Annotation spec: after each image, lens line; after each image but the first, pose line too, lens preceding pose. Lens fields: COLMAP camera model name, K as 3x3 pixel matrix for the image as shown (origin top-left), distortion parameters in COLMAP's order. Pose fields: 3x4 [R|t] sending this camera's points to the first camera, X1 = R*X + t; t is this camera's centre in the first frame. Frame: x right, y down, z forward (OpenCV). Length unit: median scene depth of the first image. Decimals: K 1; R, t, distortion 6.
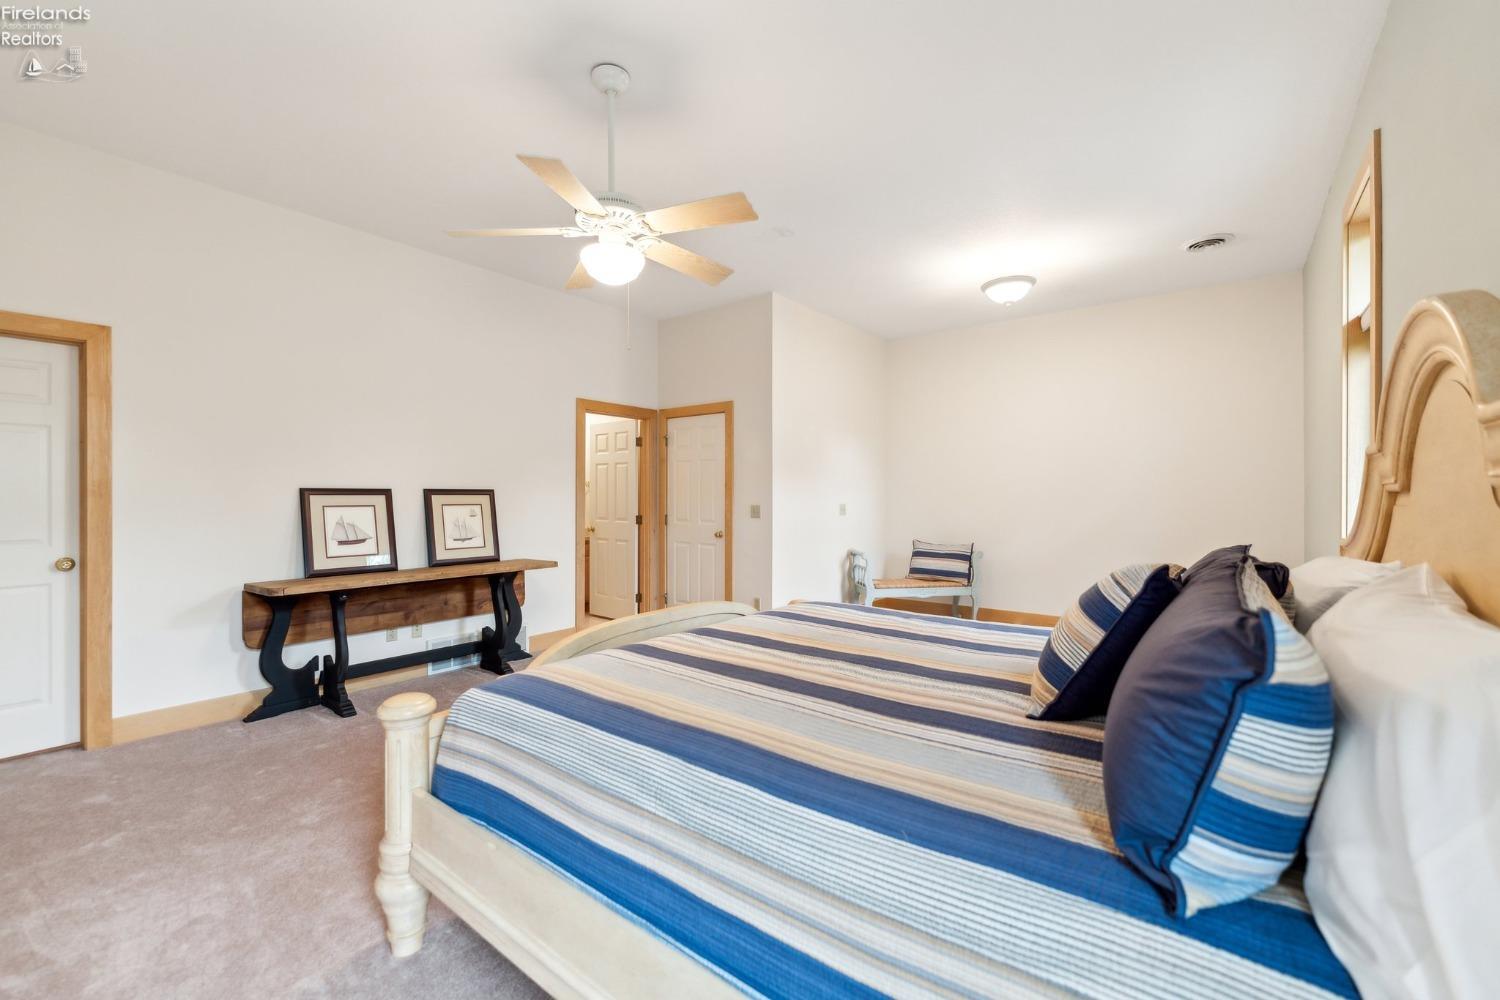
lens RADIAL K [[603.0, 0, 743.3], [0, 603.0, 501.7], [0, 0, 1]] dist [-0.003036, 0.001027]
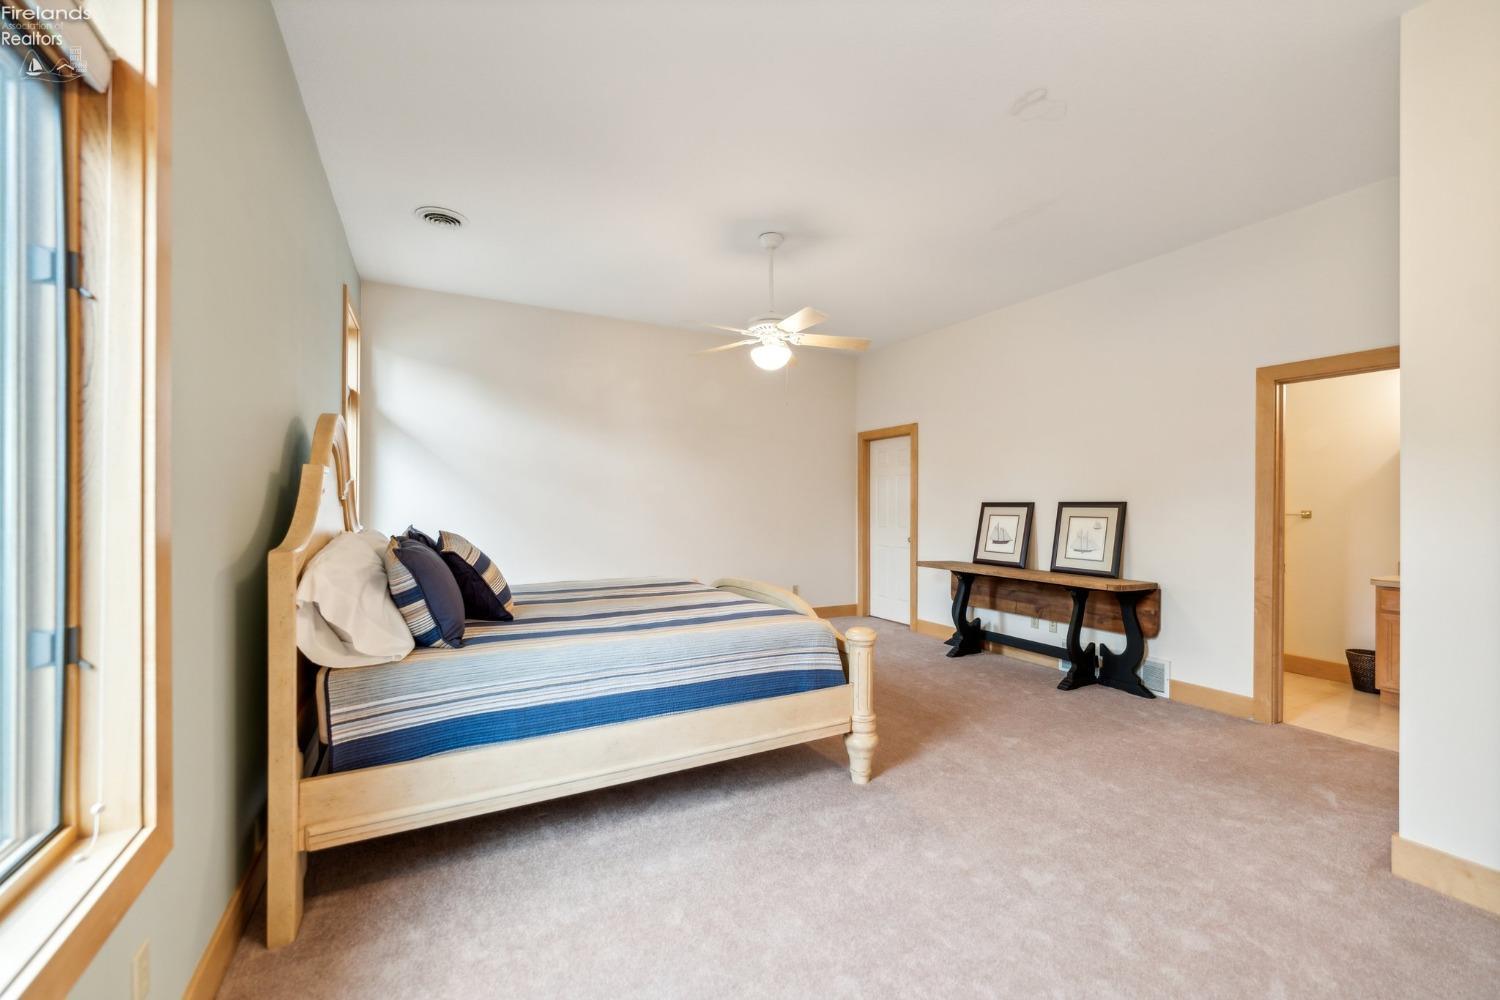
lens RADIAL K [[603.0, 0, 748.5], [0, 603.0, 501.5], [0, 0, 1]] dist [-0.003036, 0.001027]
pose [[-0.398005, -0.006213, -0.917362, 0.761558], [-0.011540, 0.999932, -0.001766, -0.013819], [0.917310, 0.009883, -0.398050, 0.958987]]
